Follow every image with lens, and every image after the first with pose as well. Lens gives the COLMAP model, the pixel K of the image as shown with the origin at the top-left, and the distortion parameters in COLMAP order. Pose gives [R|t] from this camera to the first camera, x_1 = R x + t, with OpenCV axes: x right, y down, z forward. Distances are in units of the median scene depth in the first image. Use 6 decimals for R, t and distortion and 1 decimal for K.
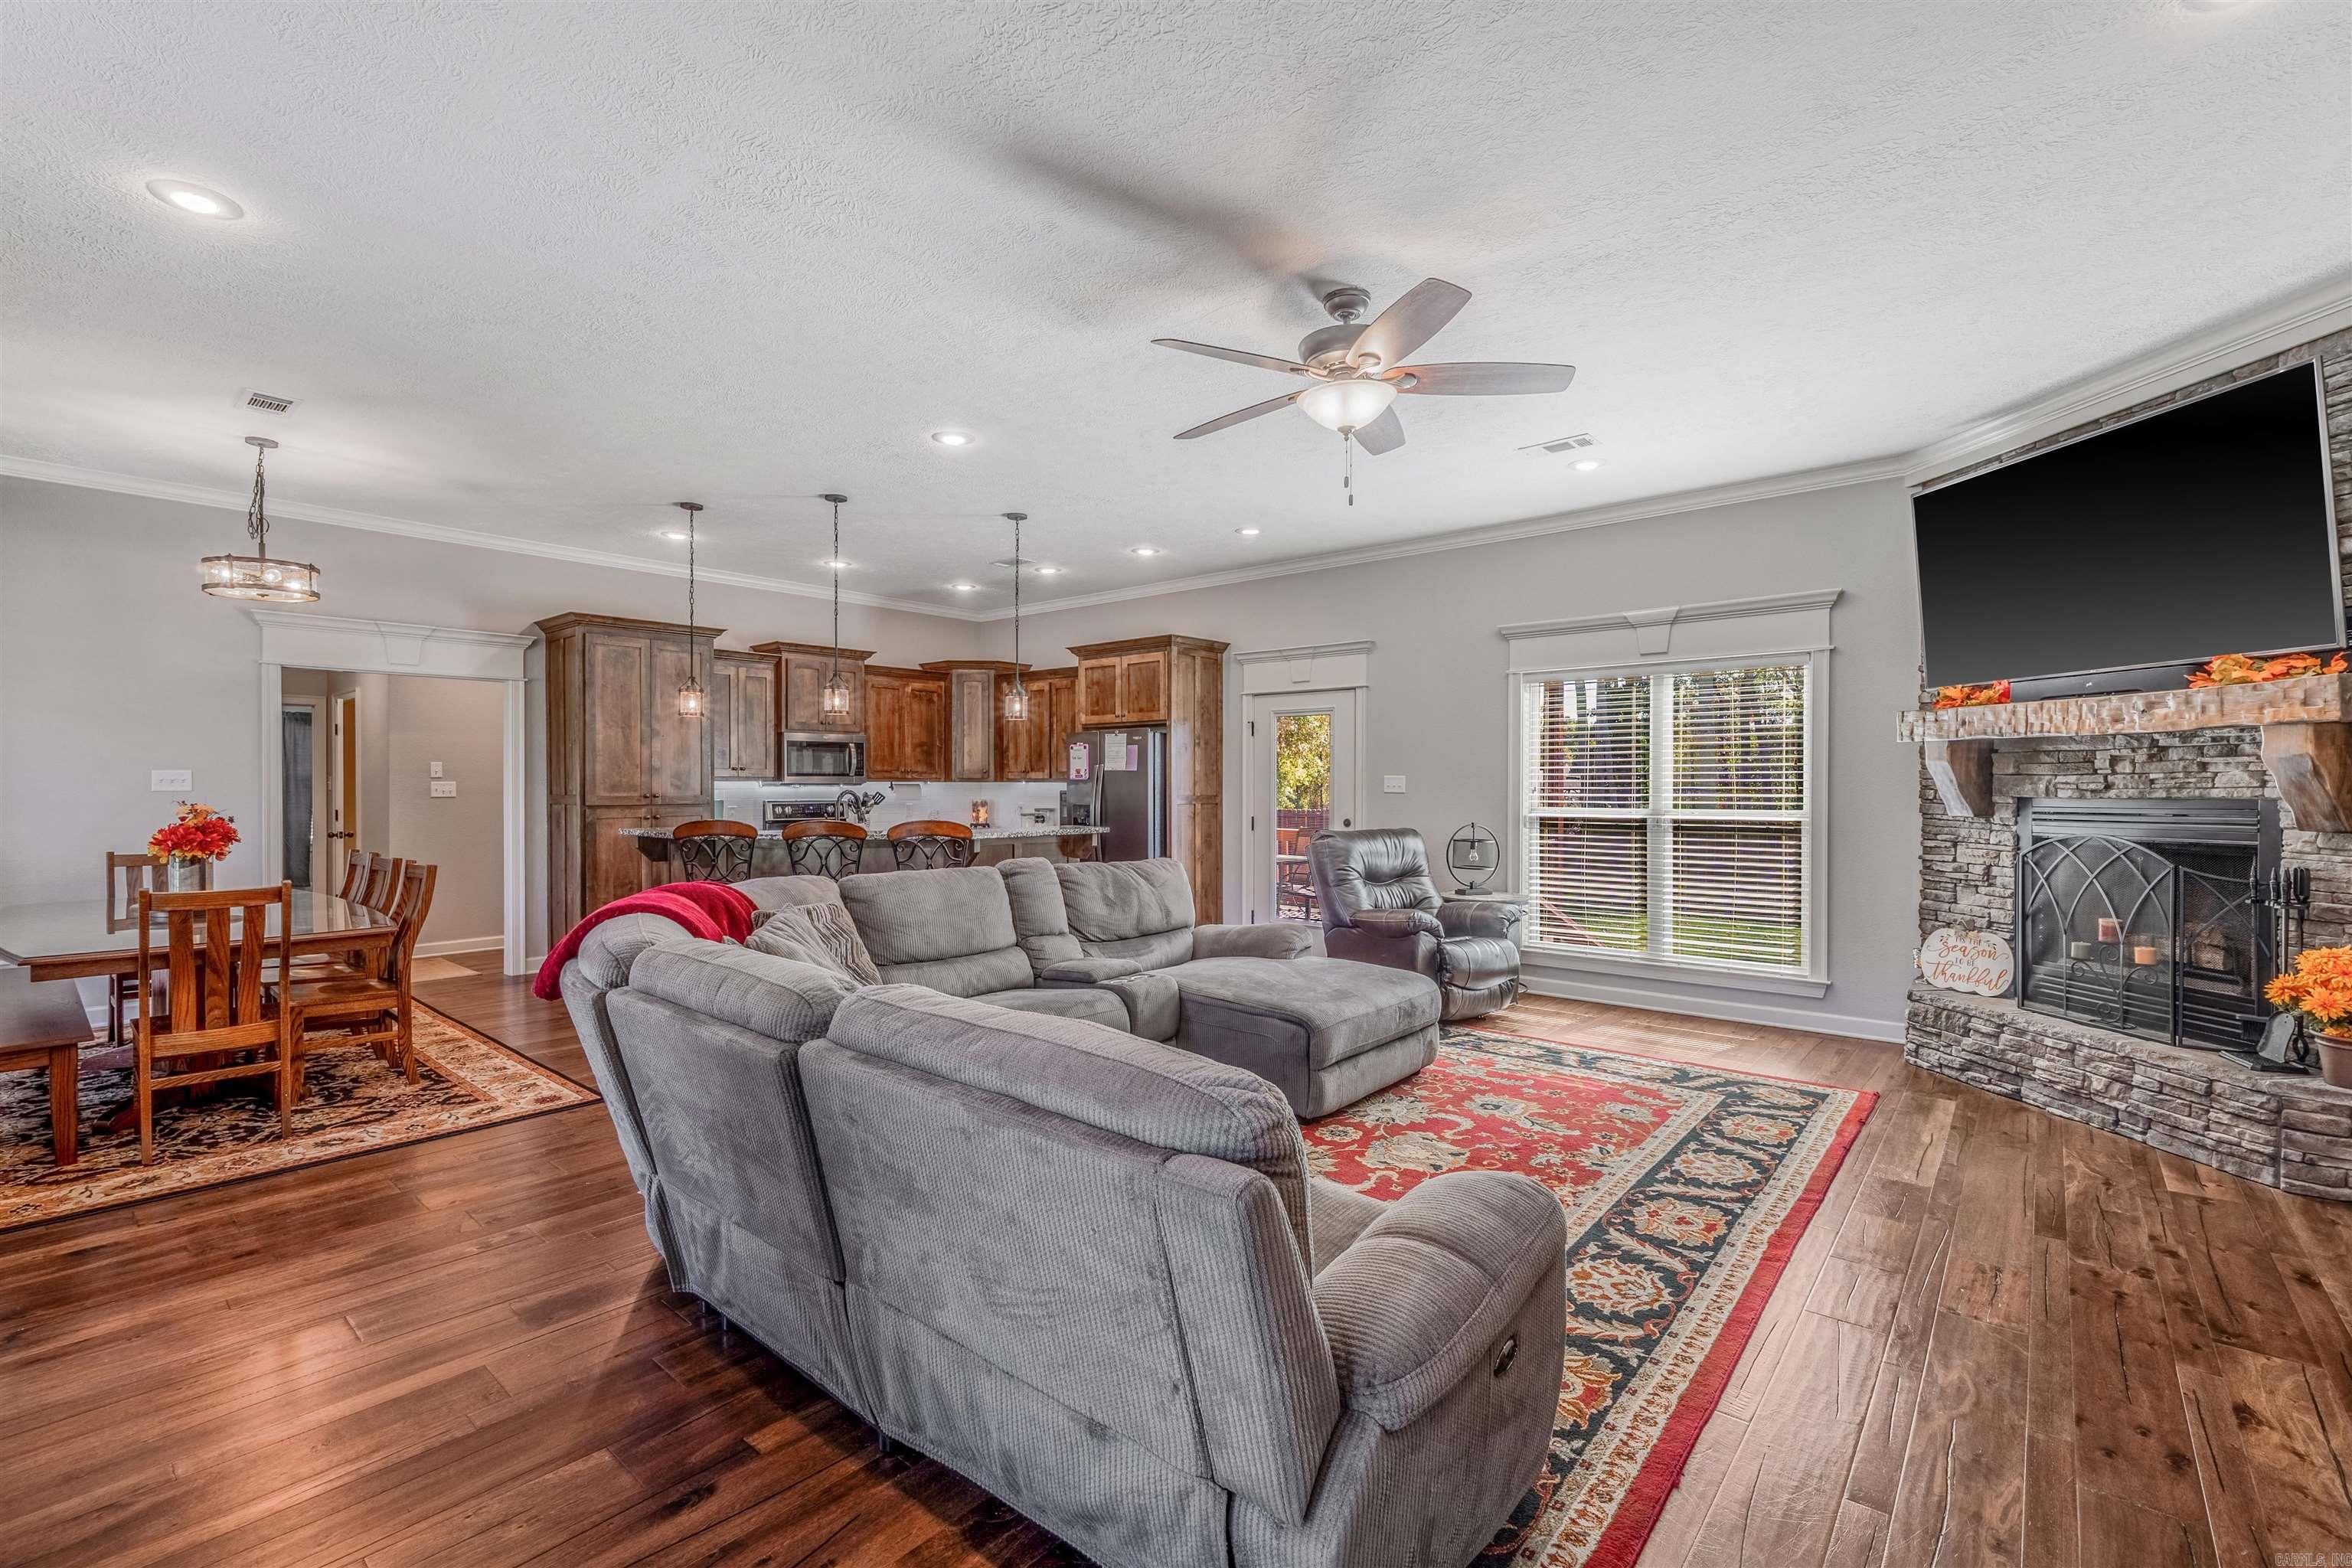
lens RADIAL K [[1006.2, 0, 1143.8], [0, 1006.2, 785.9], [0, 0, 1]] dist [-0.001892, -0.000405]
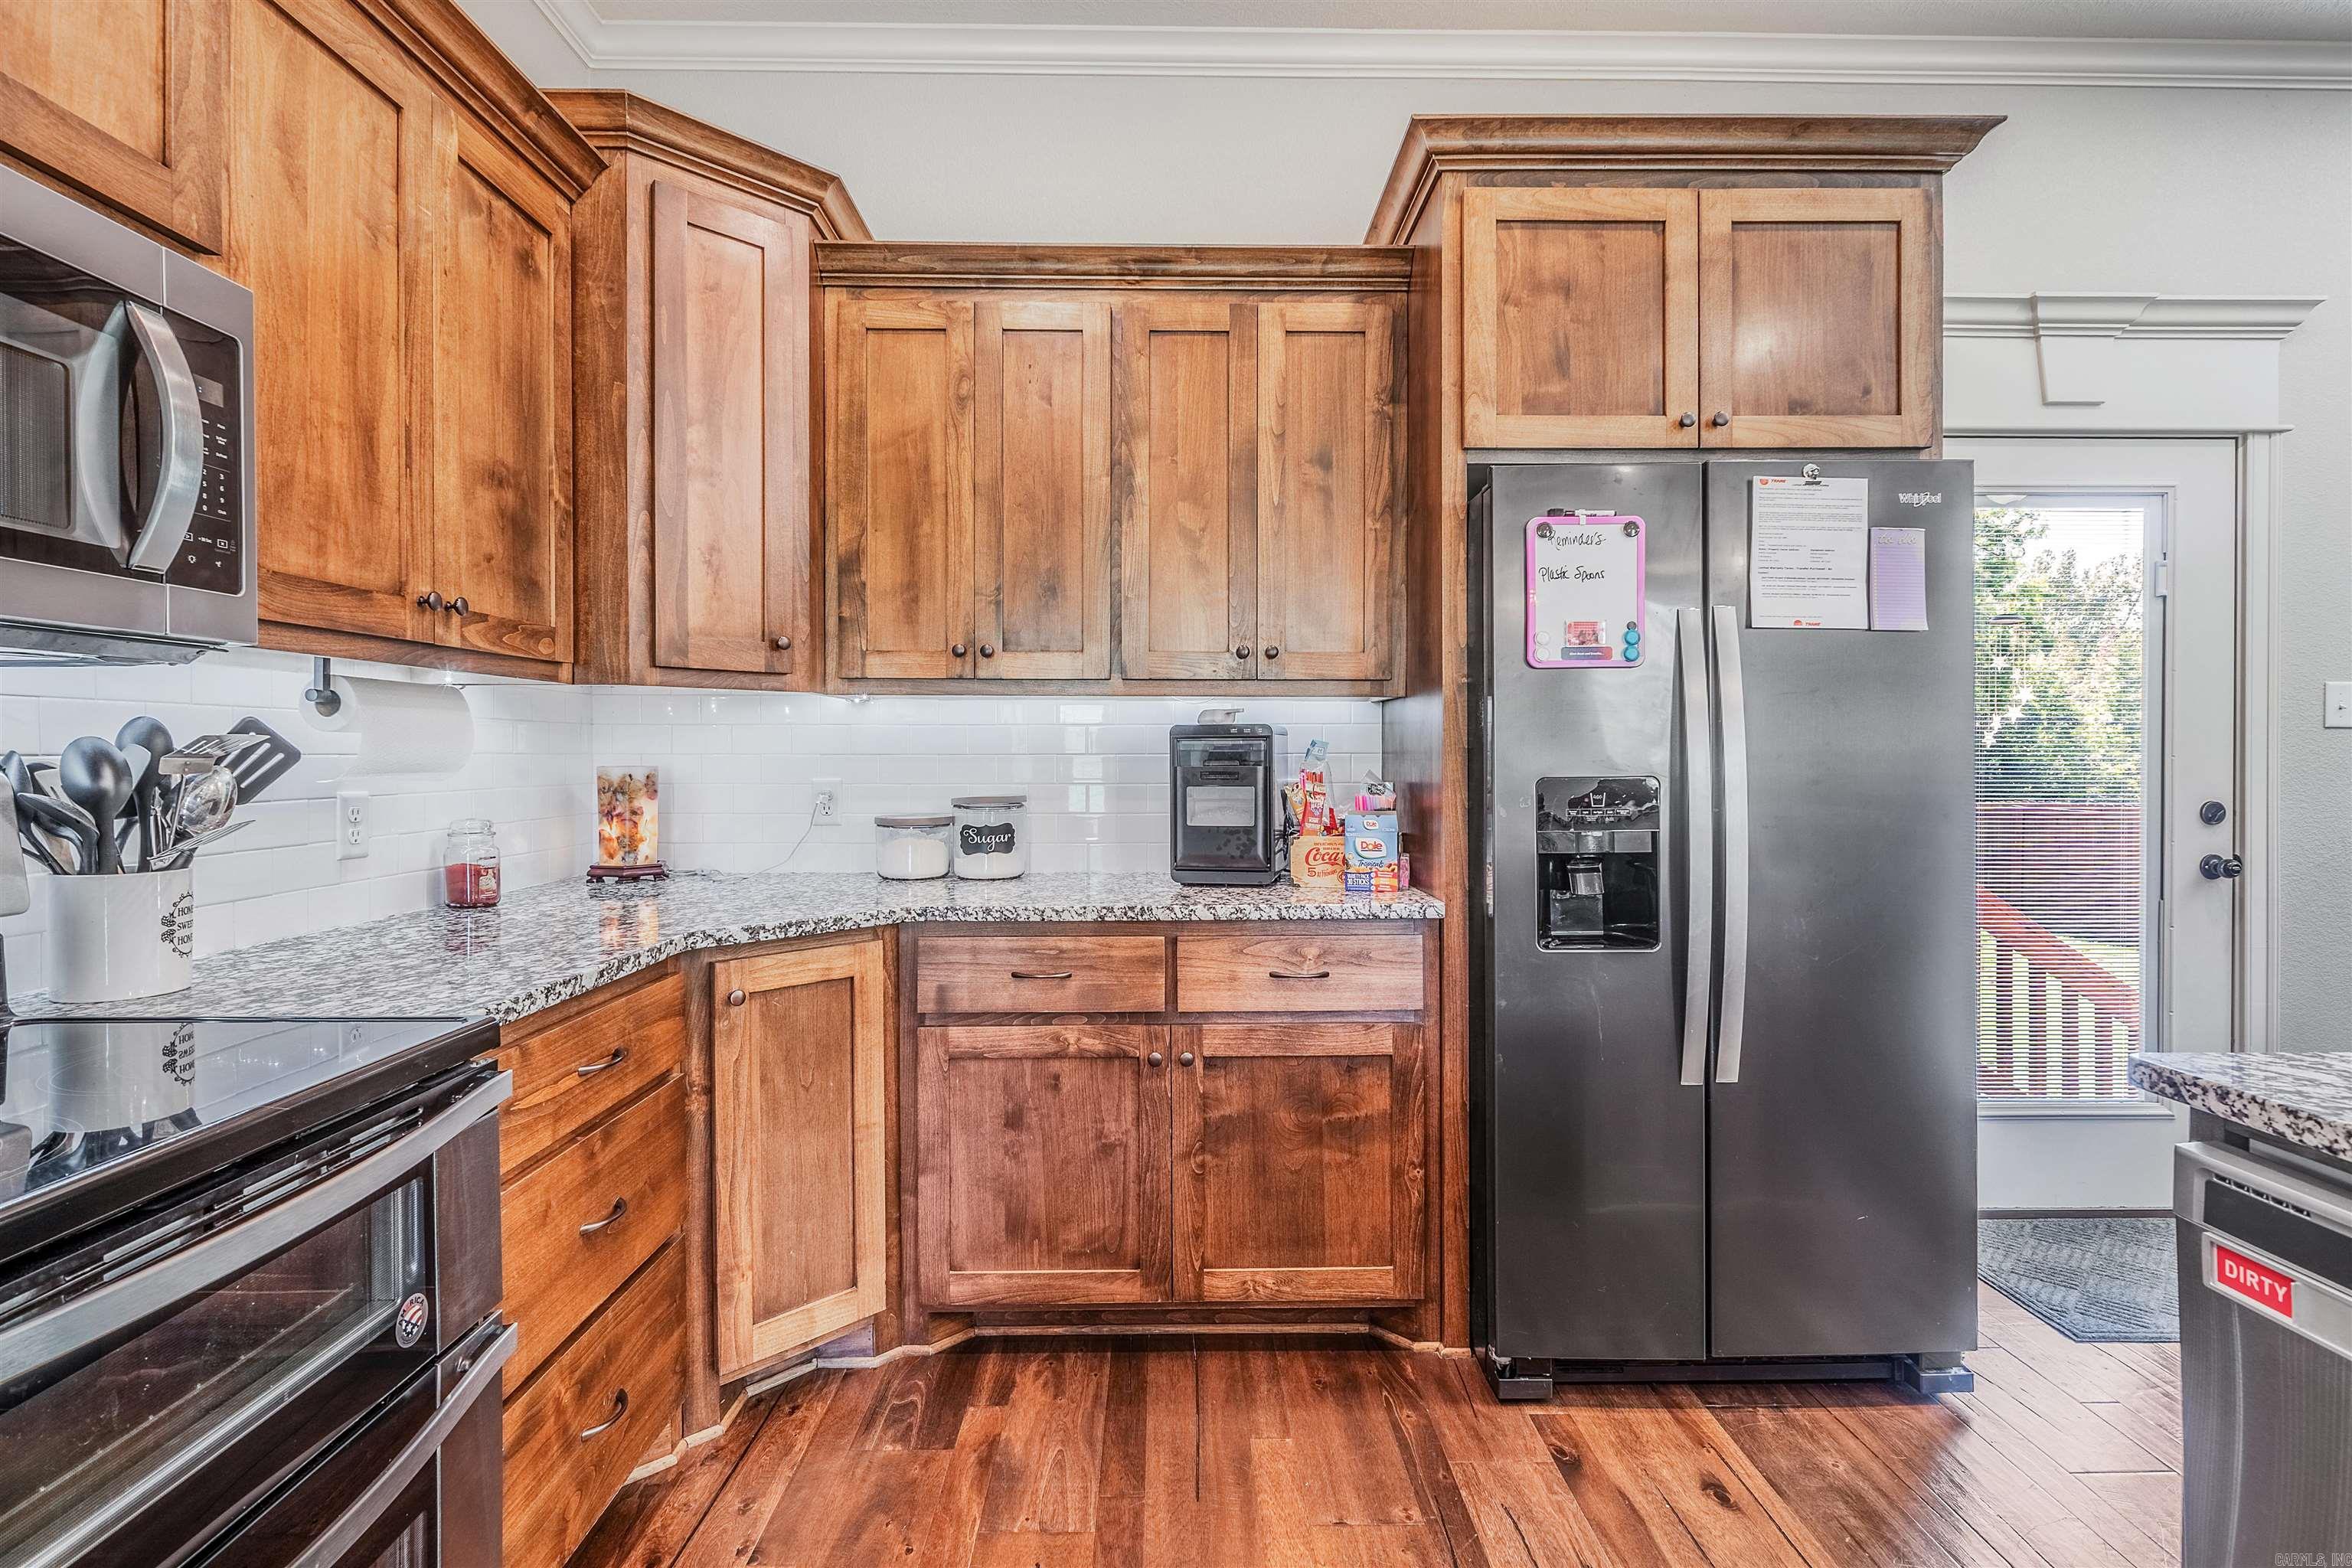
lens RADIAL K [[1134.1, 0, 1180.4], [0, 1134.1, 760.6], [0, 0, 1]] dist [-0.002935, 0.000051]
pose [[0.732153, -0.009300, 0.681077, -0.528100], [0.007372, 0.999956, 0.005730, 0.023335], [-0.681100, 0.000826, 0.732190, 1.469886]]
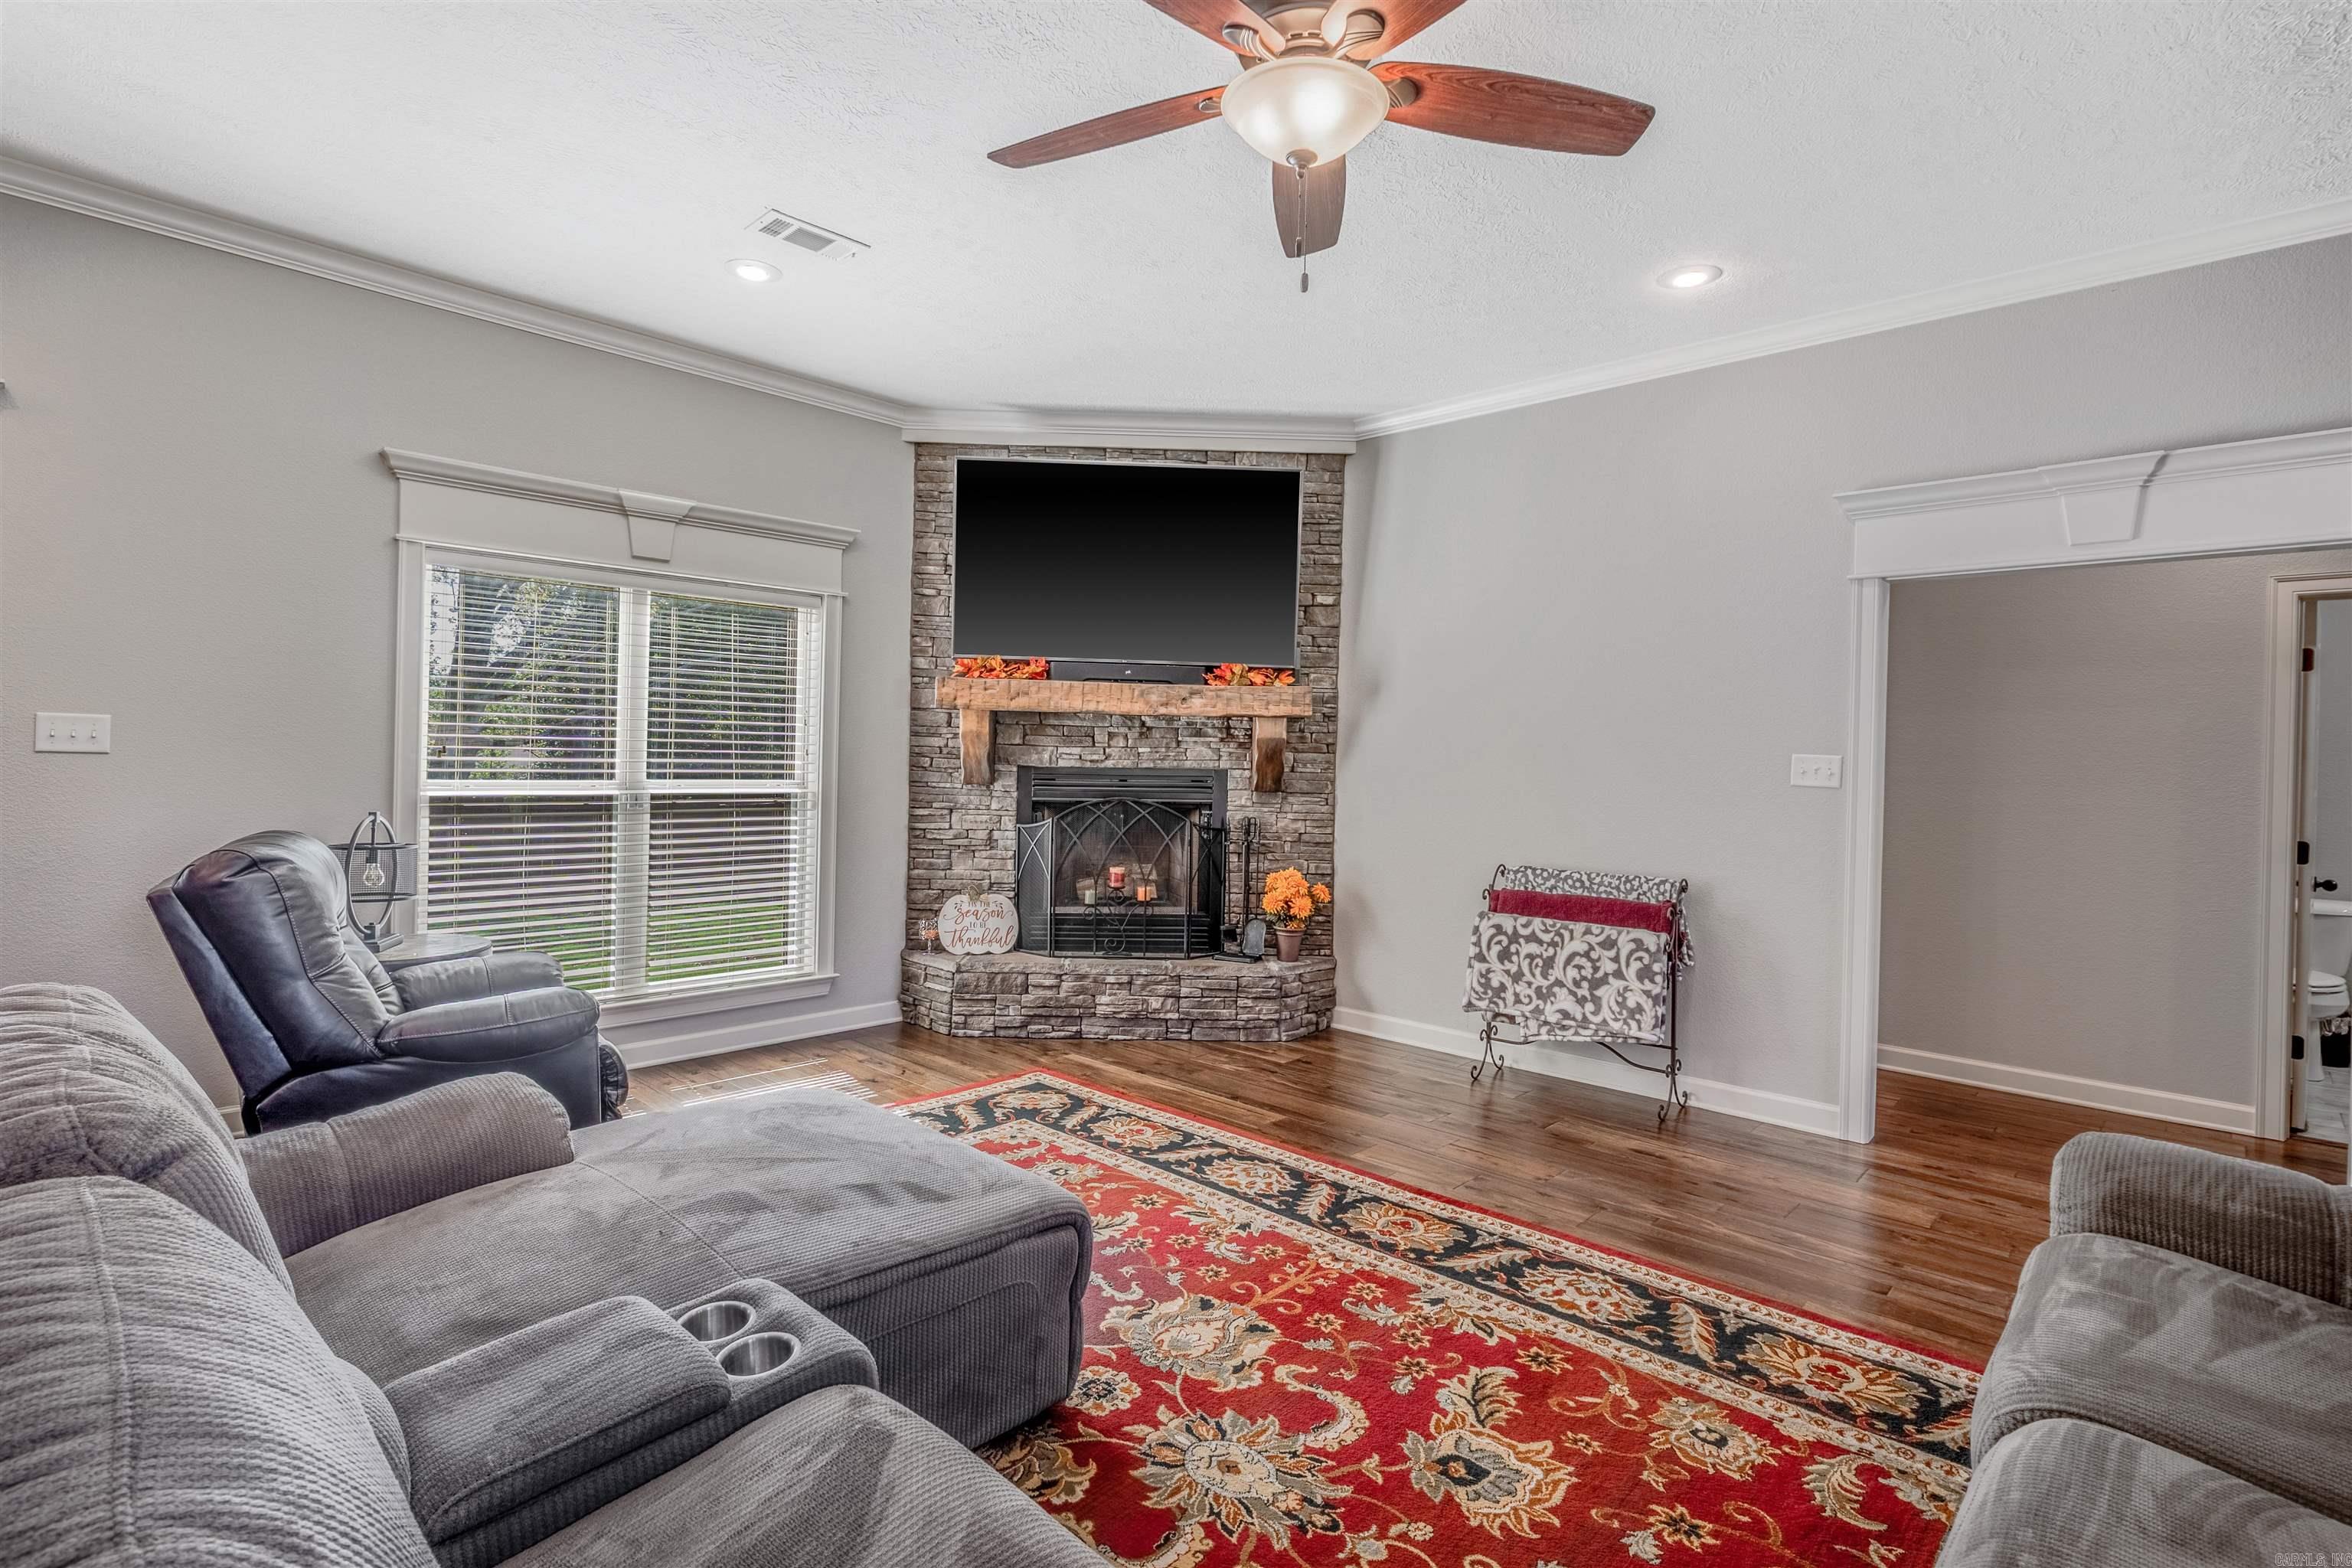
lens RADIAL K [[1134.1, 0, 1180.4], [0, 1134.1, 760.6], [0, 0, 1]] dist [-0.002935, 0.000051]
pose [[0.029008, -0.001066, 0.999579, -0.348228], [-0.019383, 0.999811, 0.001628, 0.000448], [-0.999391, -0.019423, 0.028982, 0.778083]]
